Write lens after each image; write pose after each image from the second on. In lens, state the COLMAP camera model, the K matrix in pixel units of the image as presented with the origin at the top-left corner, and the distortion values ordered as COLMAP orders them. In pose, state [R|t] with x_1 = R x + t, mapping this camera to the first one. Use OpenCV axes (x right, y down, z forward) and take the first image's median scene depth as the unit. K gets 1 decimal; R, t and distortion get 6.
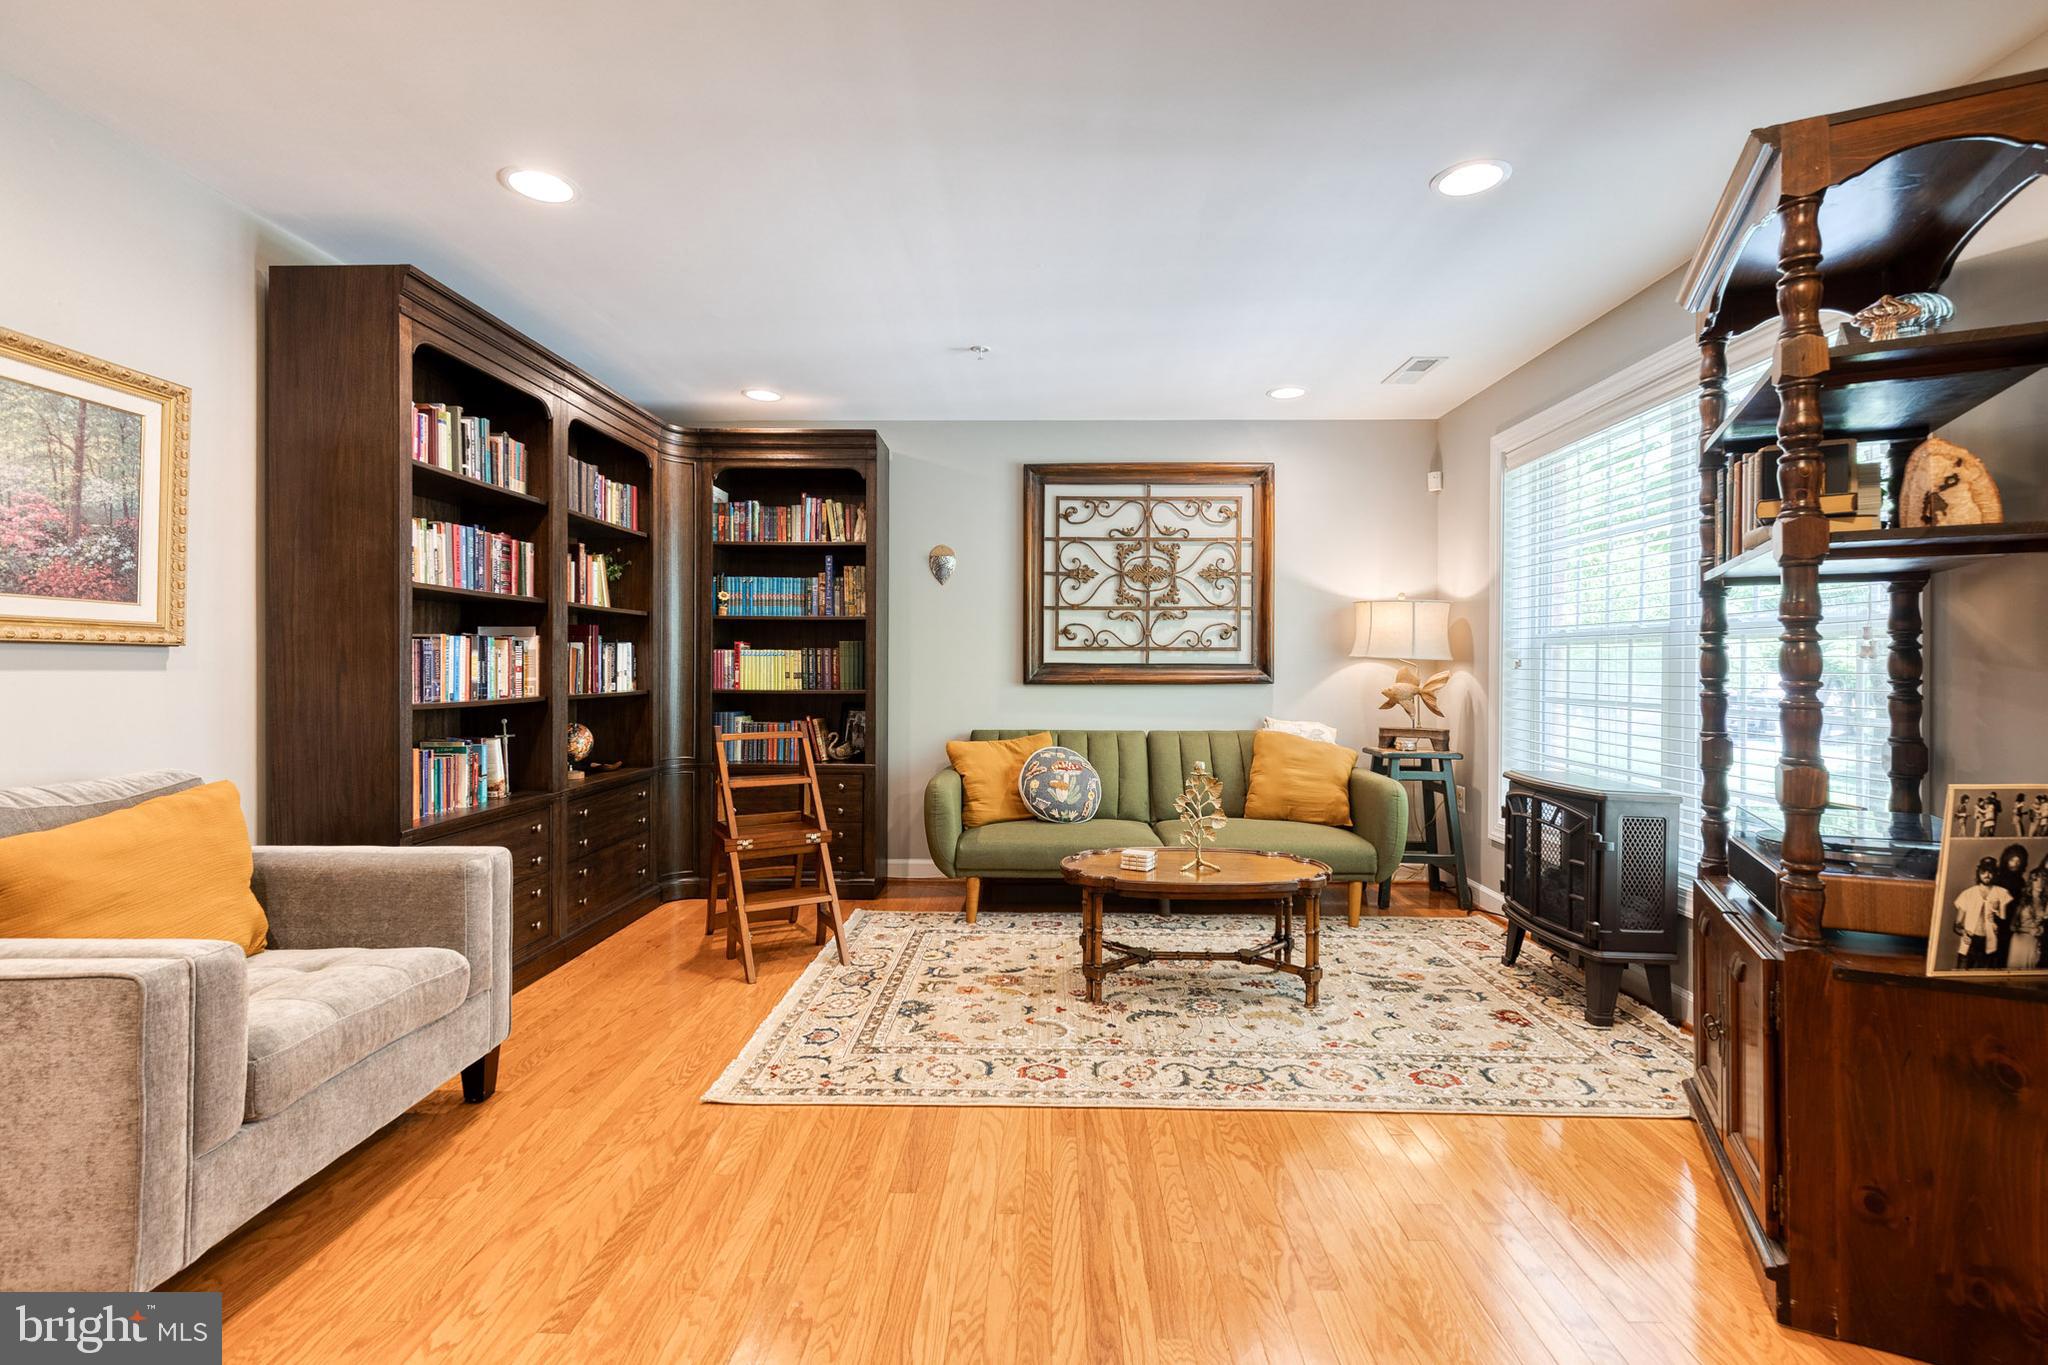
lens RADIAL K [[931.8, 0, 1024.2], [0, 931.8, 665.9], [0, 0, 1]] dist [0.013141, -0.002783]
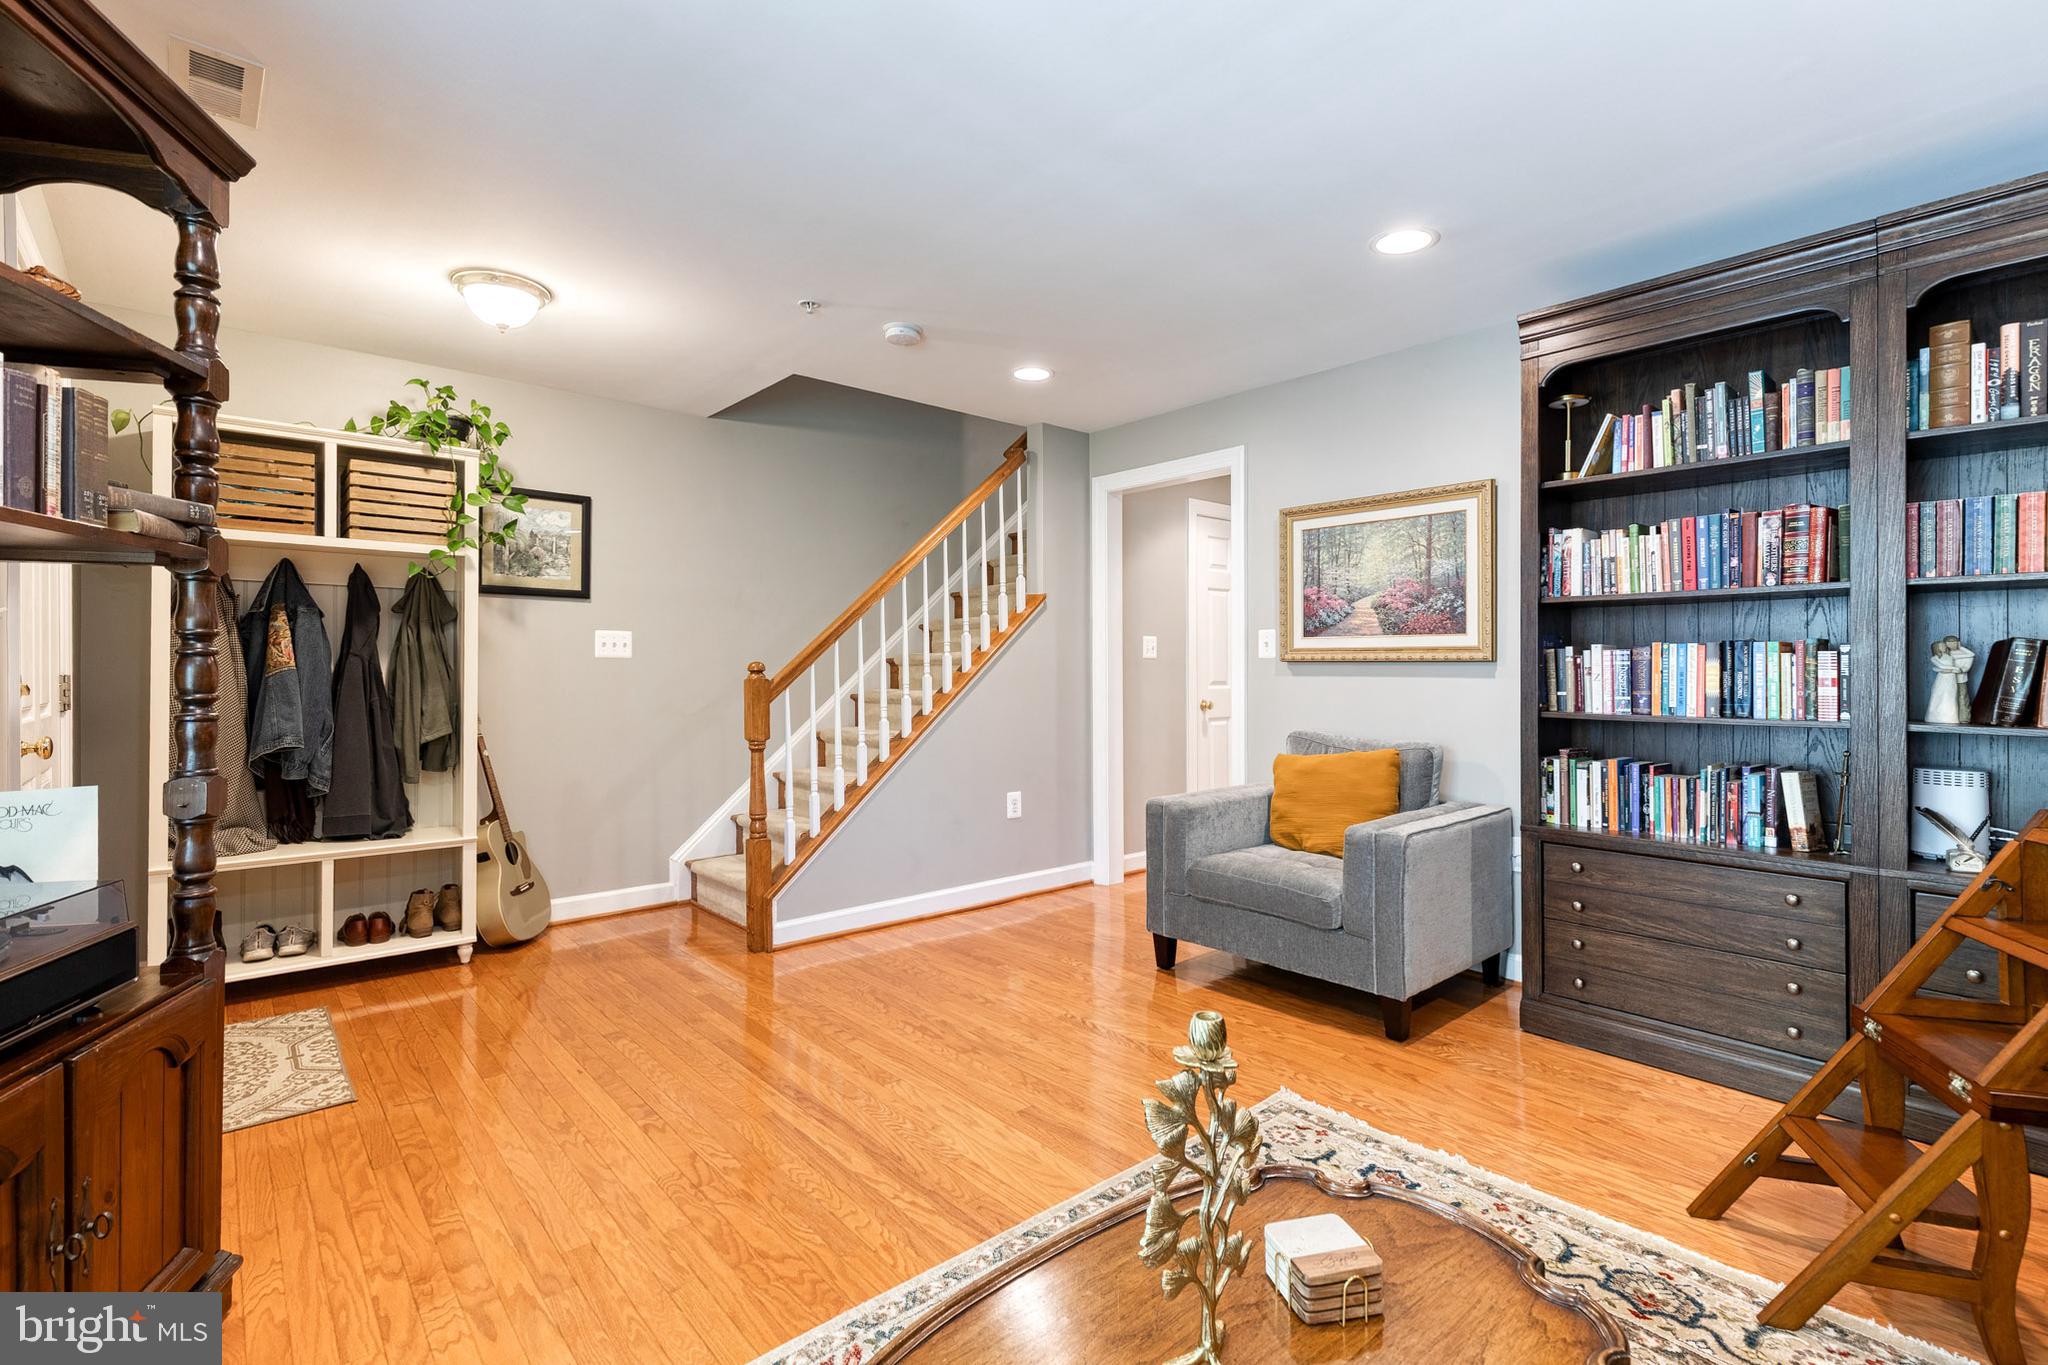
lens RADIAL K [[931.8, 0, 1010.0], [0, 931.8, 664.9], [0, 0, 1]] dist [0.013141, -0.002783]
pose [[-0.748859, -0.005797, -0.662704, 0.432509], [-0.003909, 0.999983, -0.004330, -0.005239], [0.662718, -0.000652, -0.748869, 1.170249]]
